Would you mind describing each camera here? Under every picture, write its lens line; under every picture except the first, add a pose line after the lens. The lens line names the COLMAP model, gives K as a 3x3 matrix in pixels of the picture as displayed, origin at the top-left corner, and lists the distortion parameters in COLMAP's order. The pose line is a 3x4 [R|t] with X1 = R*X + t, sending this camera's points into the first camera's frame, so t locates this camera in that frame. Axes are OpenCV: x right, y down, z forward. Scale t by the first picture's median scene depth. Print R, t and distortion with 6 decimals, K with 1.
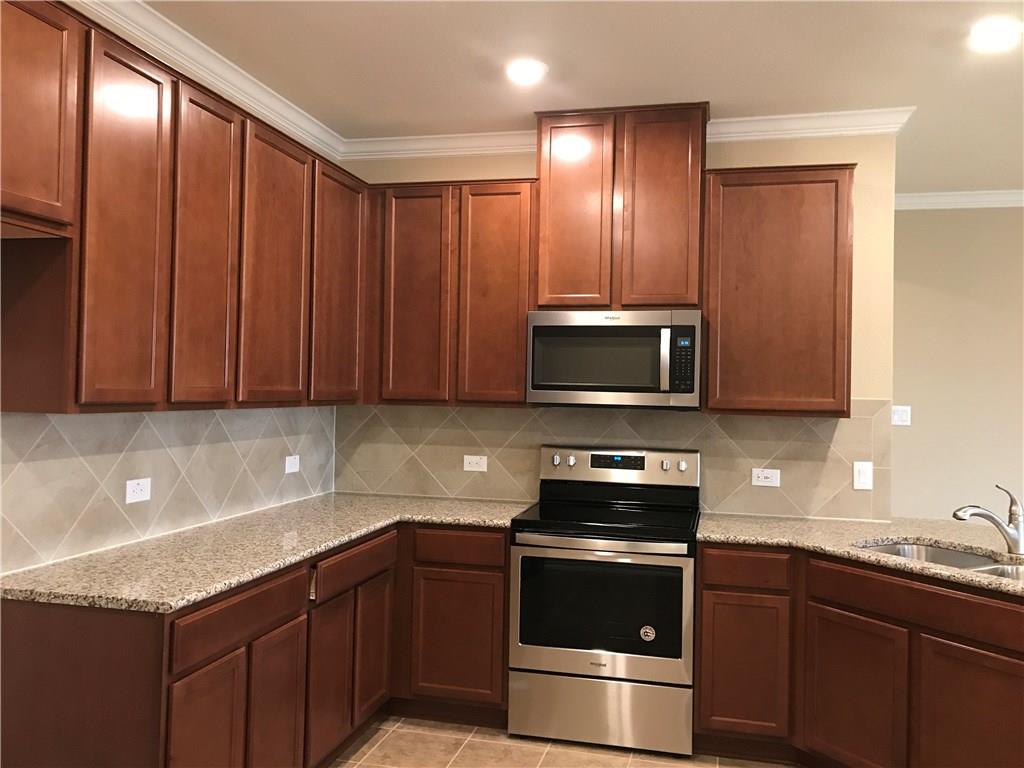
lens RADIAL K [[837.3, 0, 514.7], [0, 837.3, 381.0], [0, 0, 1]] dist [0.058781, -0.077490]
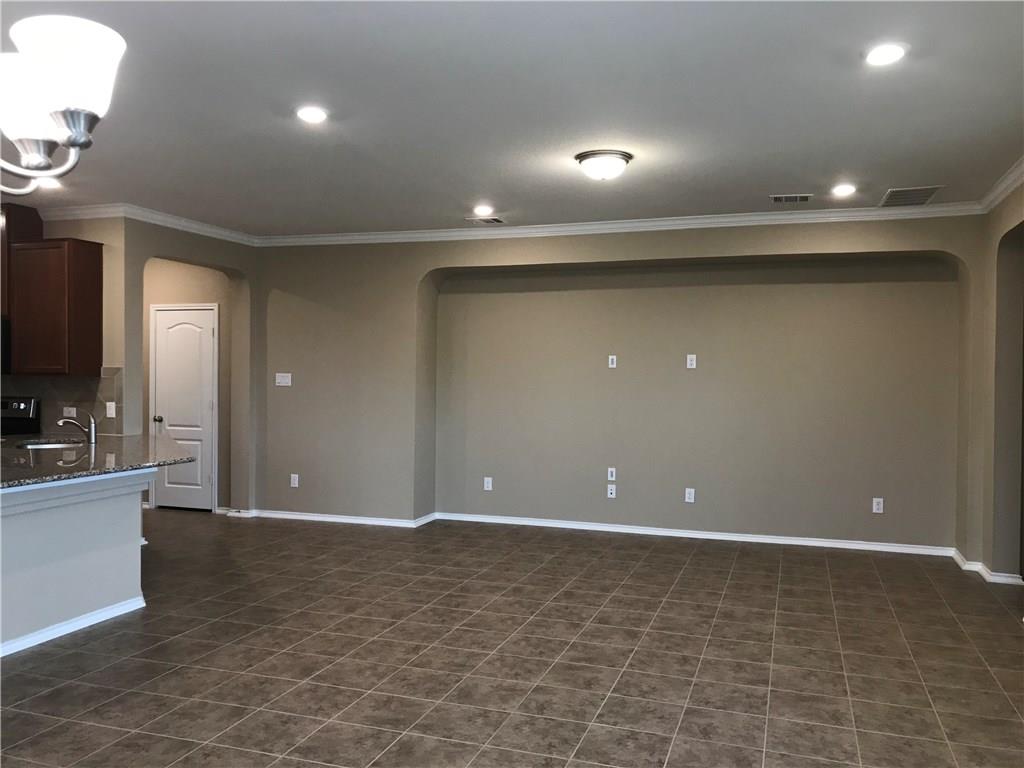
lens RADIAL K [[837.3, 0, 513.9], [0, 837.3, 382.7], [0, 0, 1]] dist [0.058781, -0.077490]
pose [[0.995588, -0.010544, -0.093235, 1.493500], [0.012213, 0.999775, 0.017352, 0.036674], [0.093031, -0.018414, 0.995493, -0.718075]]
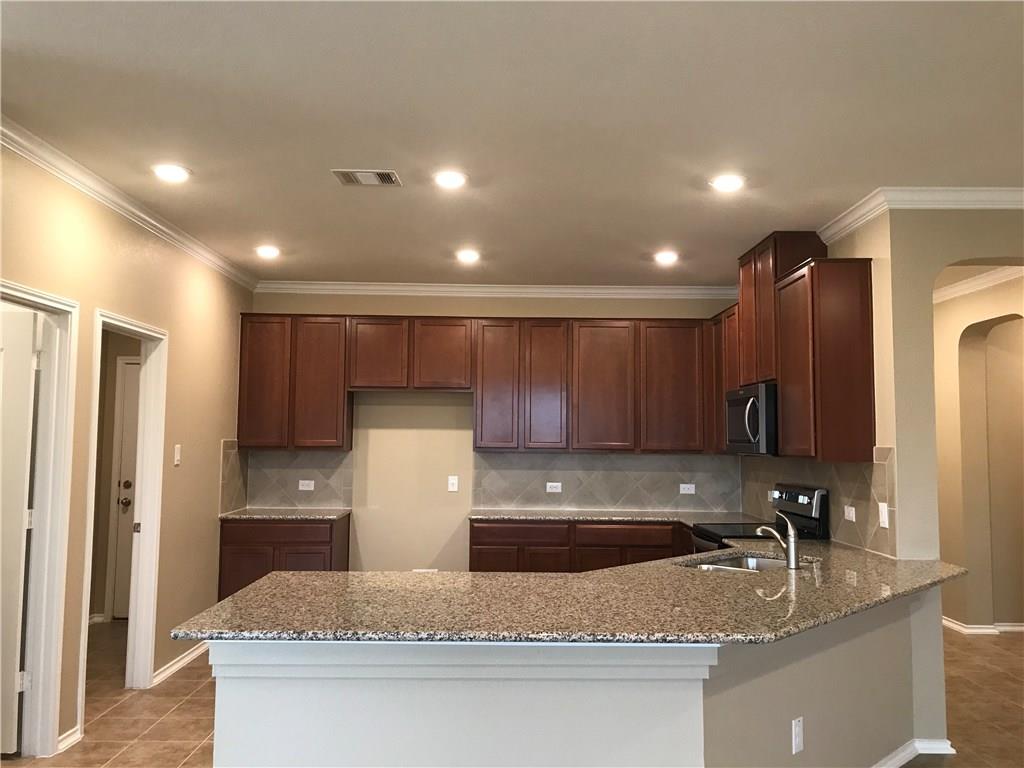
lens RADIAL K [[837.3, 0, 516.4], [0, 837.3, 381.7], [0, 0, 1]] dist [0.058781, -0.077490]
pose [[0.242711, -0.086948, -0.966194, 1.457975], [0.004898, 0.996072, -0.088406, 0.034562], [0.970086, 0.016725, 0.242183, 0.271971]]
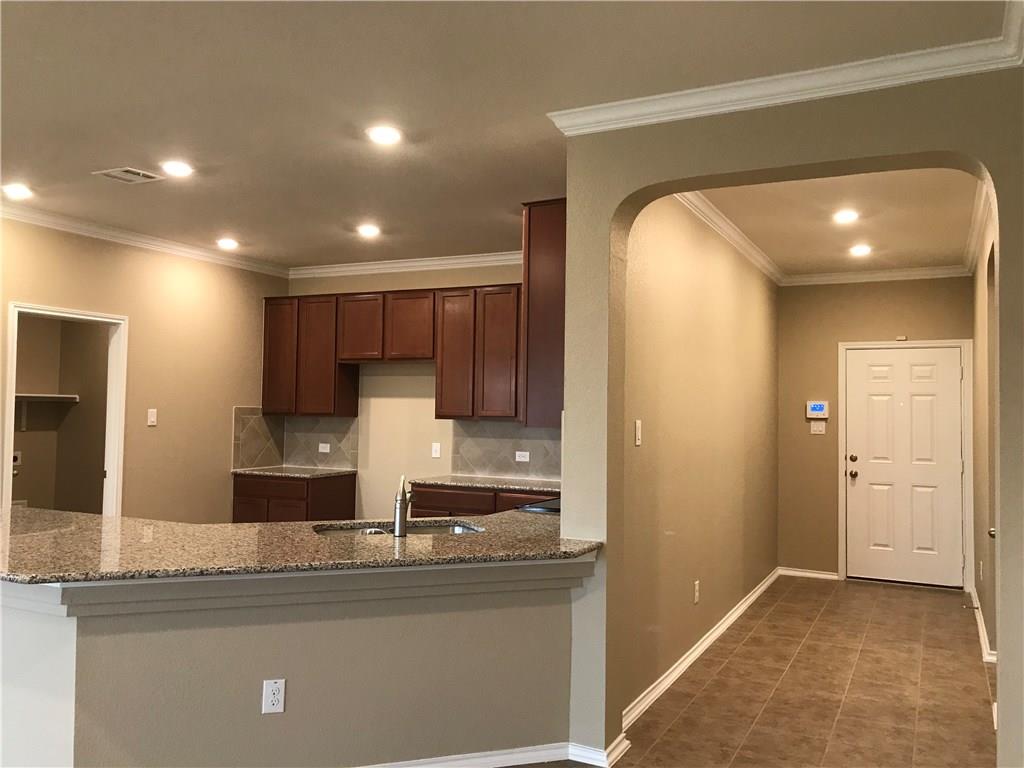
lens RADIAL K [[837.3, 0, 512.3], [0, 837.3, 375.0], [0, 0, 1]] dist [0.058781, -0.077490]
pose [[-0.229050, -0.067943, -0.971041, 1.460542], [-0.012636, 0.997685, -0.066827, 0.049196], [0.973333, -0.003037, -0.229378, 1.218859]]
